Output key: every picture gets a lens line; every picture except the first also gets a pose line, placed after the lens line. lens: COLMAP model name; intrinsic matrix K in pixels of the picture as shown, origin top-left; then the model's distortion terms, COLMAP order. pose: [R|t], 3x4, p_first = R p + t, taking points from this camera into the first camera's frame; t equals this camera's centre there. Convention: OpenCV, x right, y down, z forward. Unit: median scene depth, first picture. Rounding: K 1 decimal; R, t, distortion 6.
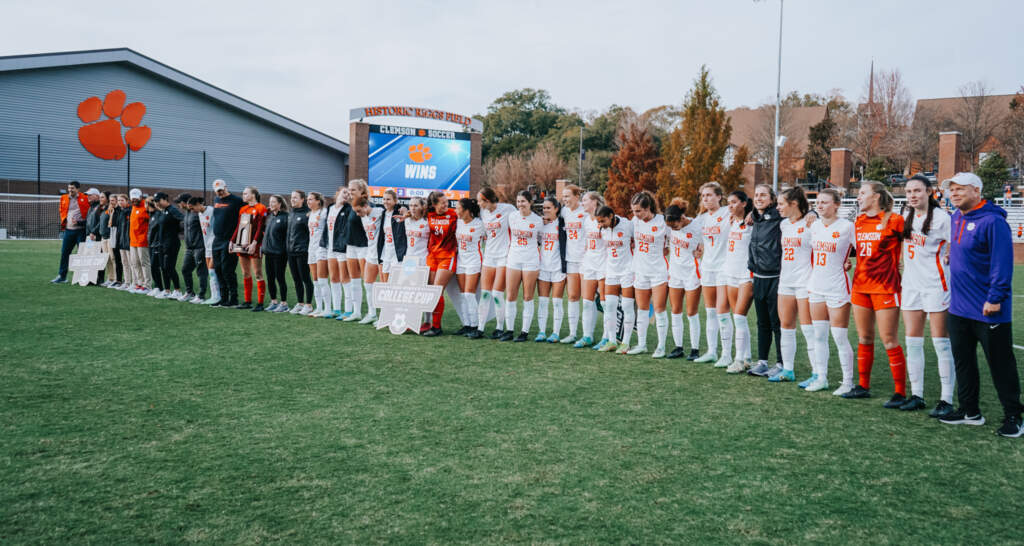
lens RADIAL K [[901.5, 0, 520.6], [0, 901.5, 254.5], [0, 0, 1]] dist [0.060130, -0.013454]
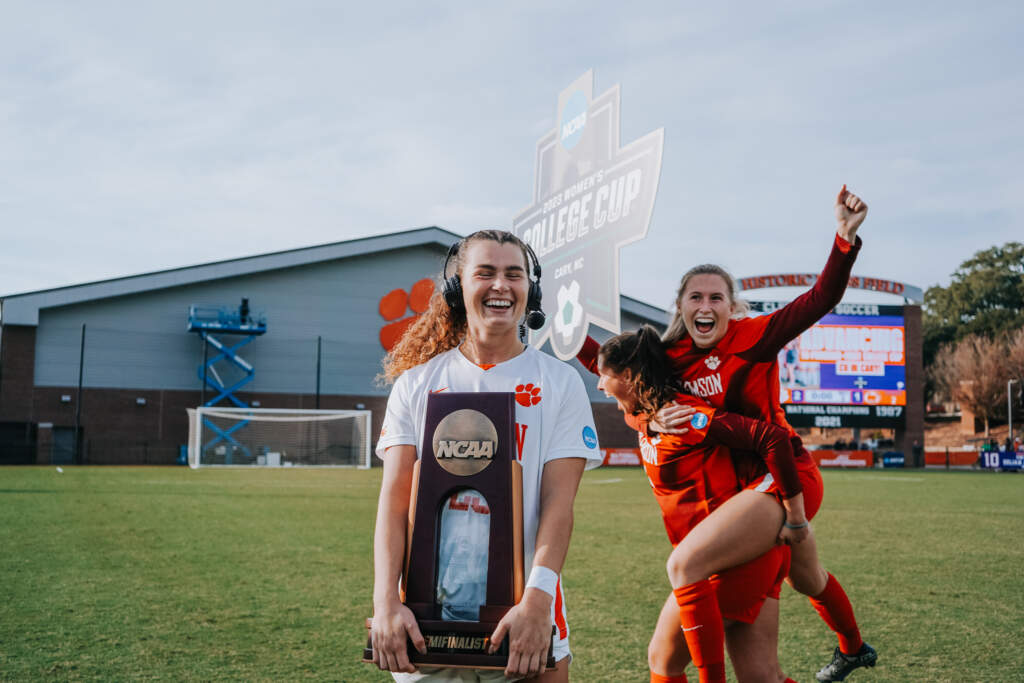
lens RADIAL K [[1038.6, 0, 509.7], [0, 1038.6, 348.8], [0, 0, 1]] dist [-0.008247, 0.000000]
pose [[0.890970, -0.045945, -0.451731, 0.055175], [-0.008897, 0.992910, -0.118535, -0.017937], [0.453974, 0.109630, 0.884245, 0.374006]]
